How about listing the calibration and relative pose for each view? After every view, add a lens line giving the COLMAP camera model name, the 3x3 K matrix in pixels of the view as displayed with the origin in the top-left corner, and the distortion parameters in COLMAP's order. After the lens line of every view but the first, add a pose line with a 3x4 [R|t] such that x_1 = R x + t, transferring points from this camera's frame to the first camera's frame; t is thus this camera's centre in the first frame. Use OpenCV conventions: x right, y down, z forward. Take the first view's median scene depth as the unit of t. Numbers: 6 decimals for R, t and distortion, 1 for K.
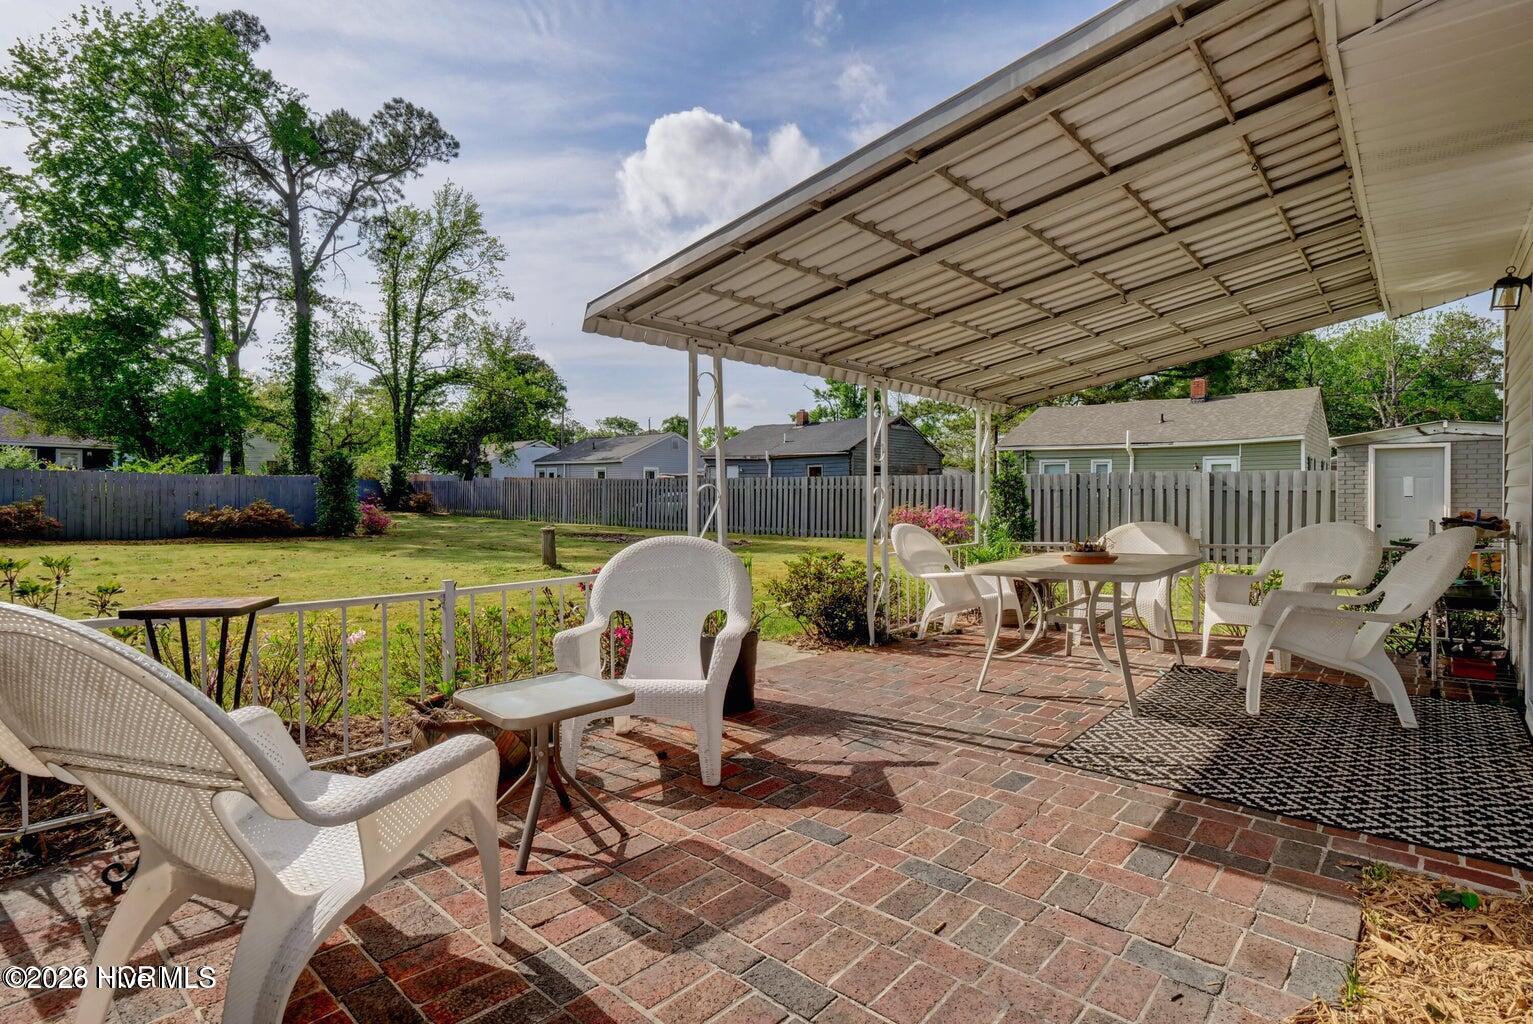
lens RADIAL K [[747.3, 0, 759.4], [0, 747.3, 497.6], [0, 0, 1]] dist [-0.003197, 0.001227]
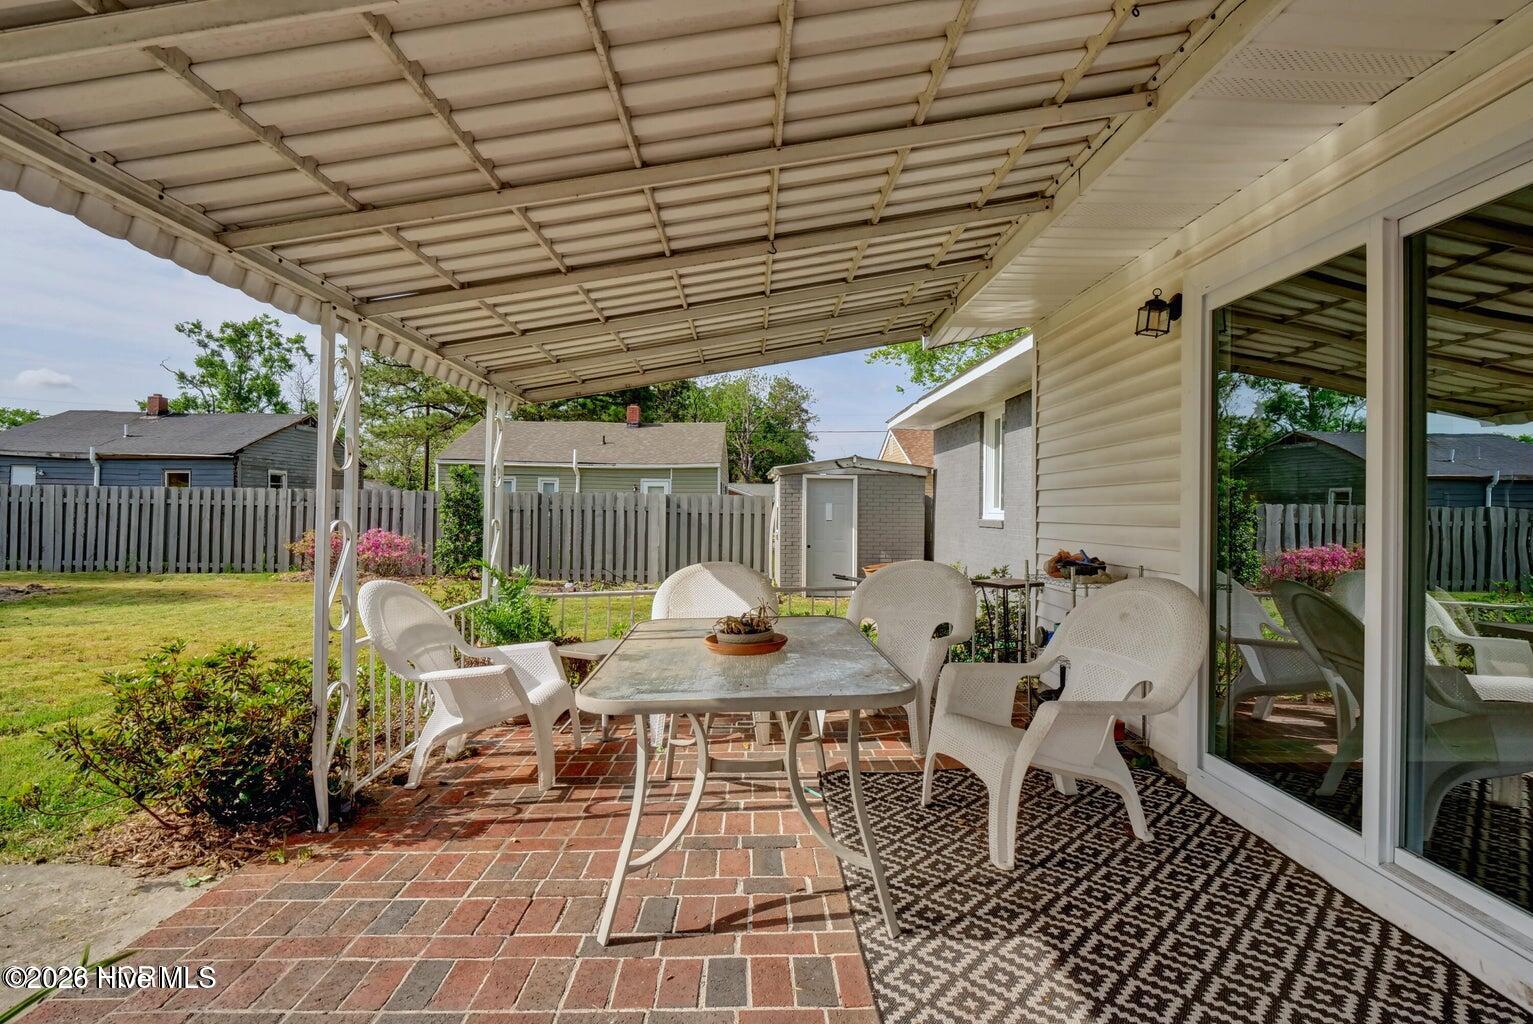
lens RADIAL K [[752.1, 0, 763.5], [0, 752.1, 501.5], [0, 0, 1]] dist [-0.013916, -0.000689]
pose [[0.736774, 0.016784, 0.675930, 0.003689], [-0.005983, 0.999815, -0.018305, -0.002821], [-0.676112, 0.009443, 0.736738, 0.064339]]
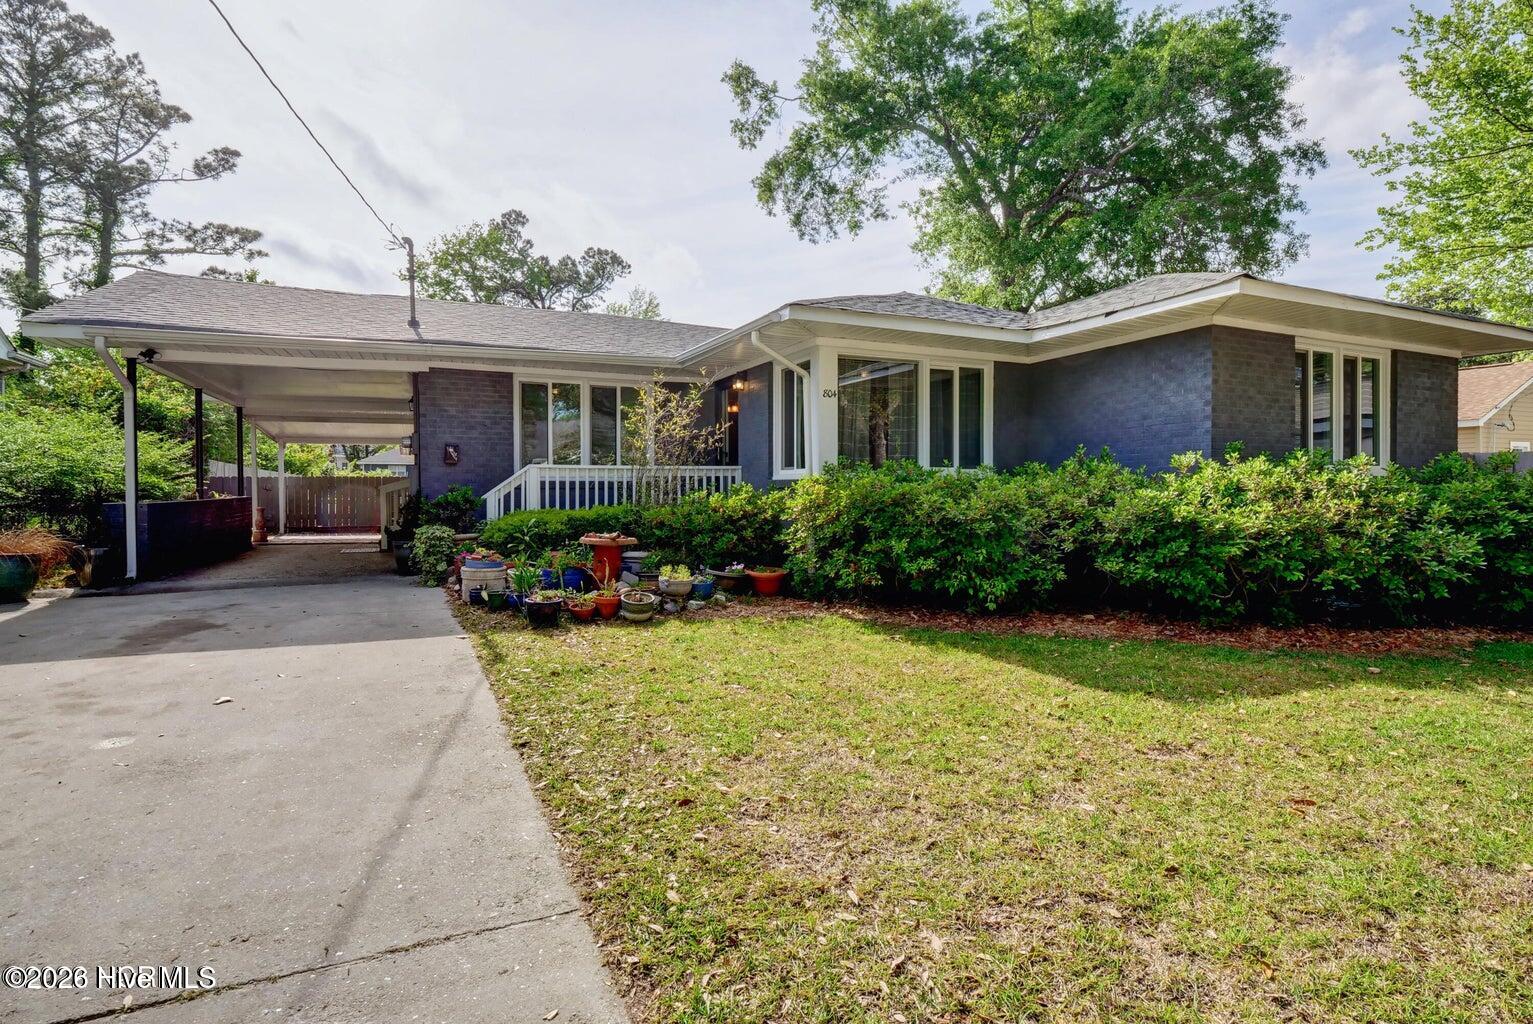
lens RADIAL K [[749.5, 0, 766.5], [0, 749.5, 512.0], [0, 0, 1]] dist [0.018804, 0.000021]
pose [[0.922000, 0.008077, -0.387105, 0.487869], [0.001394, 0.999707, 0.024180, 0.006014], [0.387187, -0.022834, 0.921718, -0.367384]]
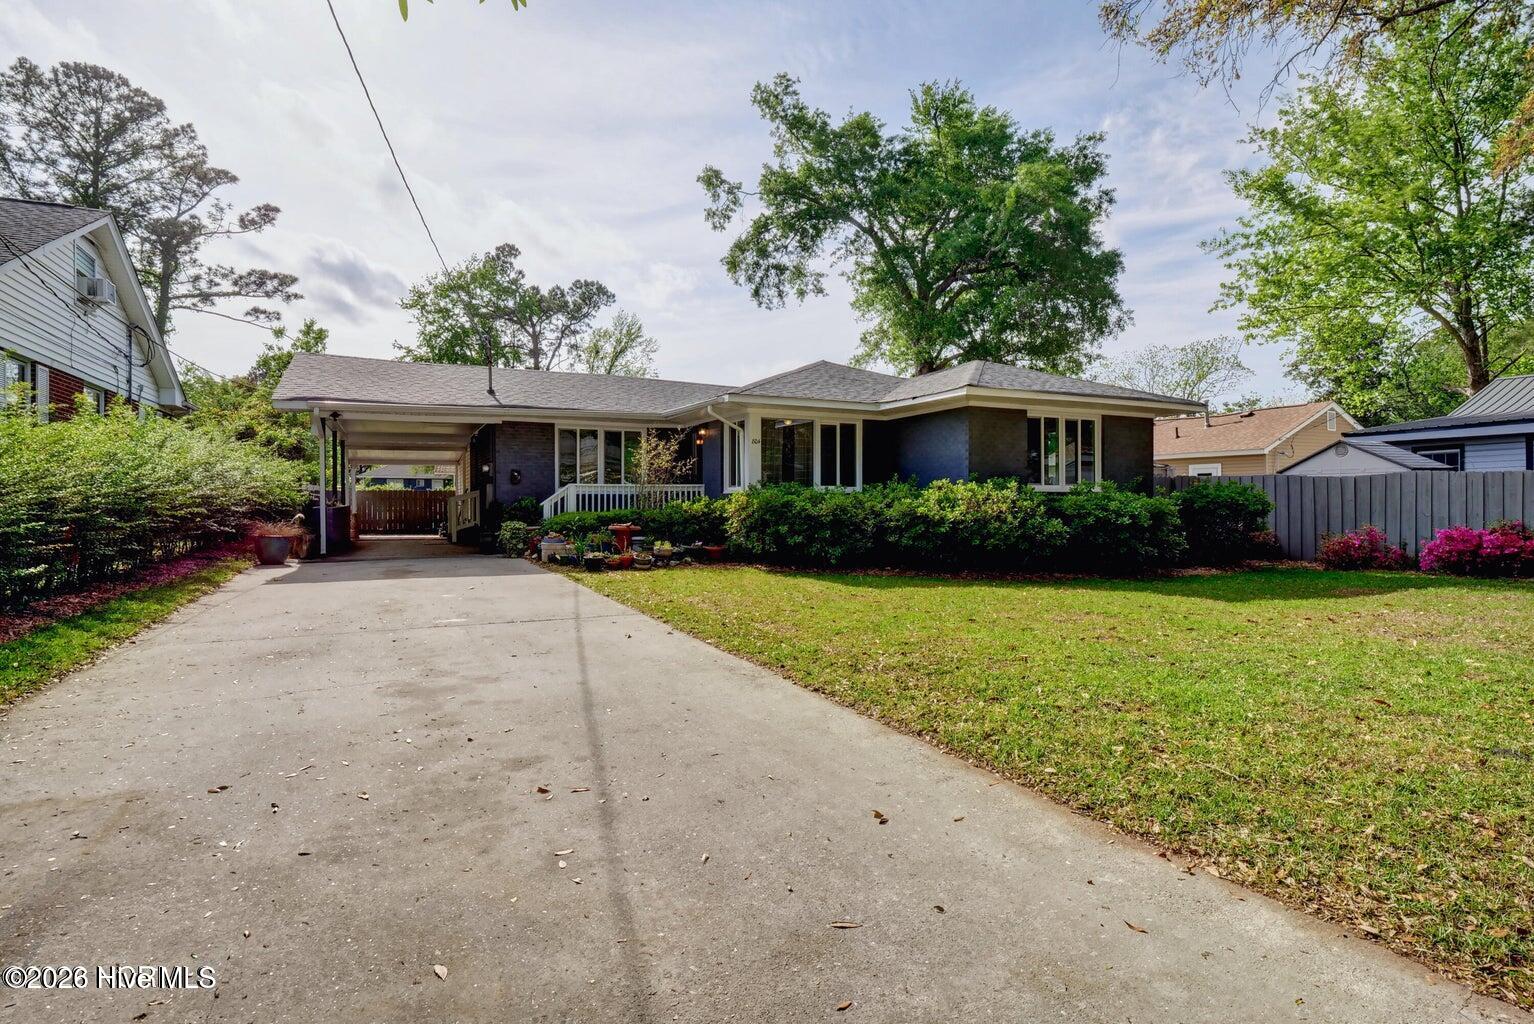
lens RADIAL K [[747.8, 0, 759.9], [0, 747.8, 497.6], [0, 0, 1]] dist [-0.003197, 0.001227]
pose [[0.929407, -0.005211, -0.369019, 0.538242], [0.000624, 0.999921, -0.012547, 0.007798], [0.369055, 0.011431, 0.929337, -0.461364]]
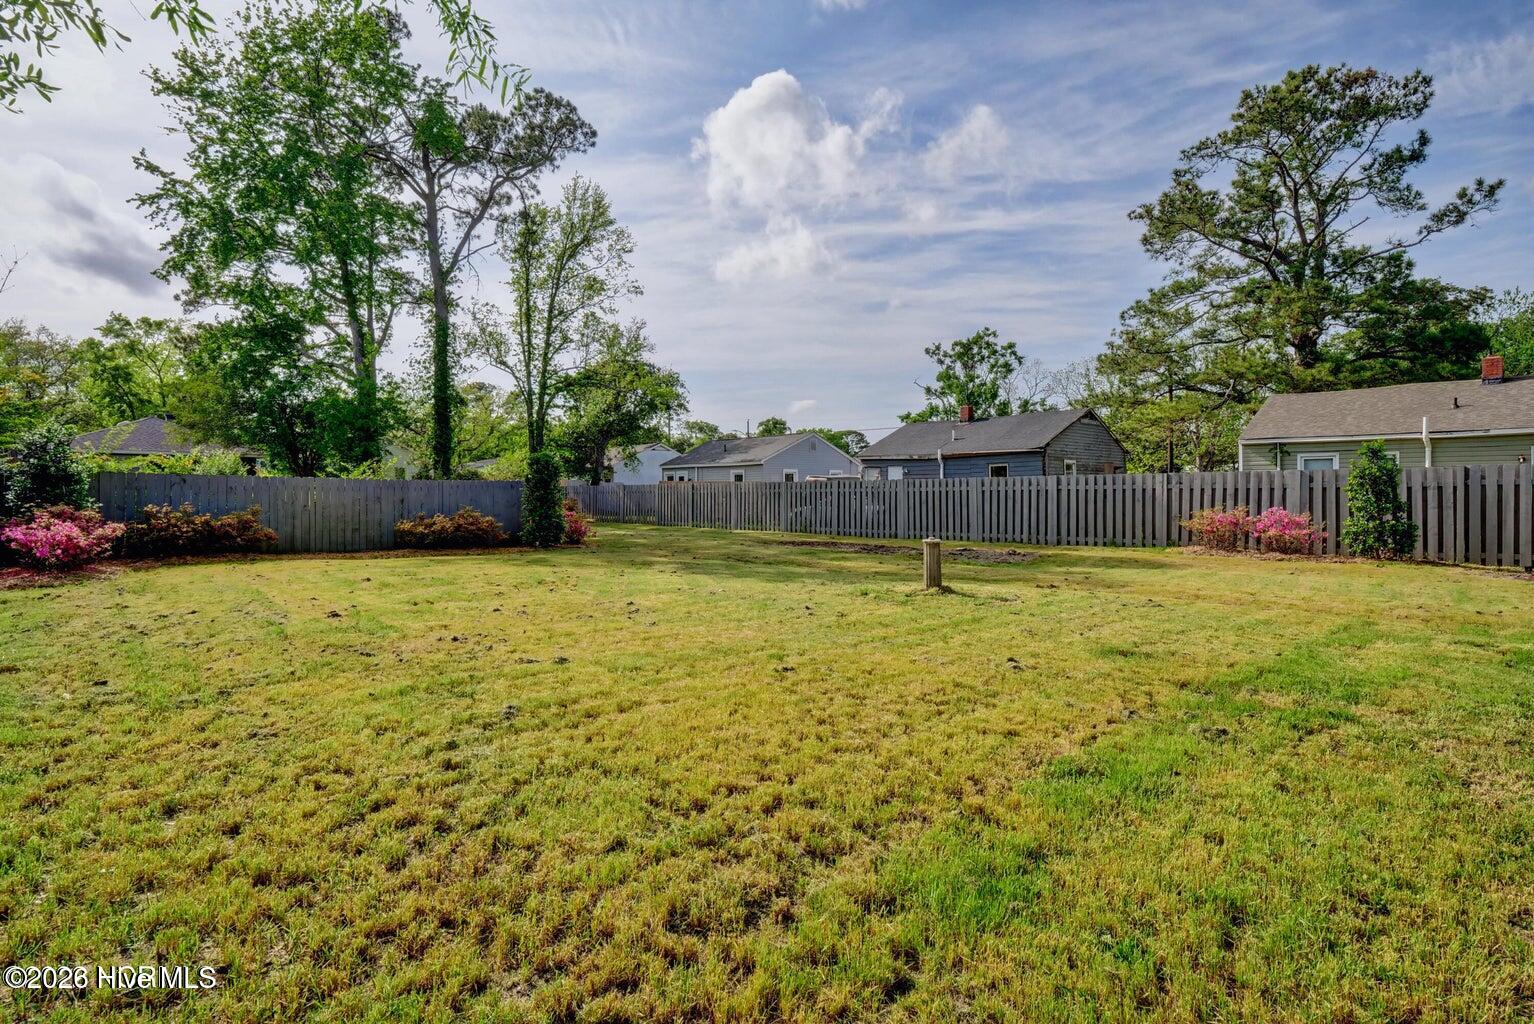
lens RADIAL K [[747.8, 0, 759.9], [0, 747.8, 497.6], [0, 0, 1]] dist [-0.003197, 0.001227]
pose [[0.996649, -0.008648, -0.081344, -0.124053], [0.008253, 0.999952, -0.005189, -0.000466], [0.081385, 0.004500, 0.996673, 0.063802]]
